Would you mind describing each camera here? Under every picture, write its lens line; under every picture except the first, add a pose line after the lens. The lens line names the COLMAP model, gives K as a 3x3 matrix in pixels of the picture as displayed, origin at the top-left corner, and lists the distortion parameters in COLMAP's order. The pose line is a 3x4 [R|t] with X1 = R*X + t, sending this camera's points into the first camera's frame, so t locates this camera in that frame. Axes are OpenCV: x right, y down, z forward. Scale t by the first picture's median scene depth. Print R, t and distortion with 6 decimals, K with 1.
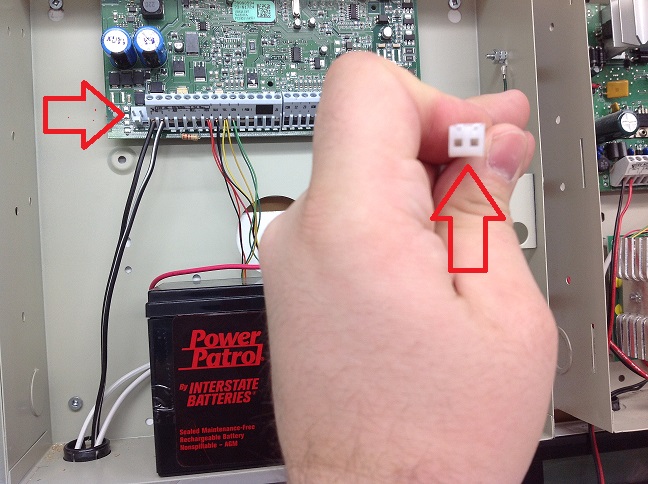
lens RADIAL K [[648.0, 0, 324.0], [0, 648.0, 242.0], [0, 0, 1]] dist [0.211731, -0.553466]
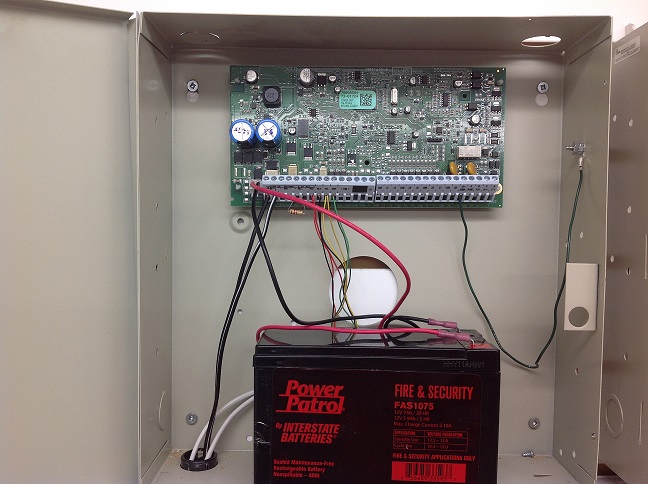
lens RADIAL K [[648.0, 0, 324.0], [0, 648.0, 242.0], [0, 0, 1]] dist [0.211731, -0.553466]
pose [[0.986635, 0.070376, -0.146963, 0.023064], [-0.062707, 0.996449, 0.056188, -0.170755], [0.150395, -0.046221, 0.987545, -0.161867]]
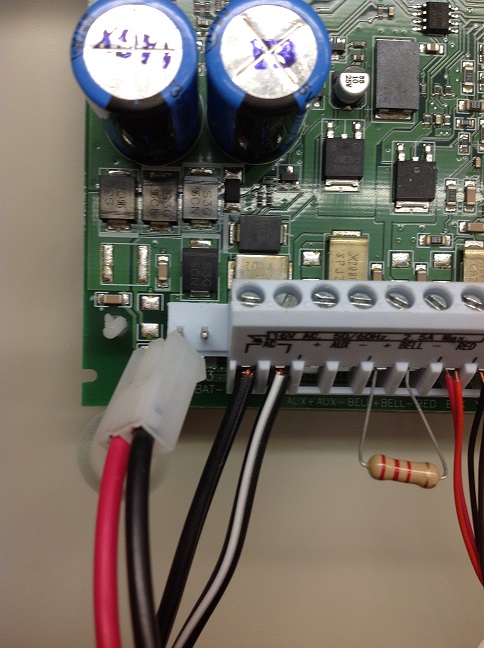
lens RADIAL K [[648.0, 0, 242.0], [0, 648.0, 324.0], [0, 0, 1]] dist [0.211731, -0.553466]
pose [[0.989902, 0.082271, -0.115433, -0.231707], [-0.077584, 0.995991, 0.044532, -0.212040], [0.118634, -0.035127, 0.992317, 0.737411]]
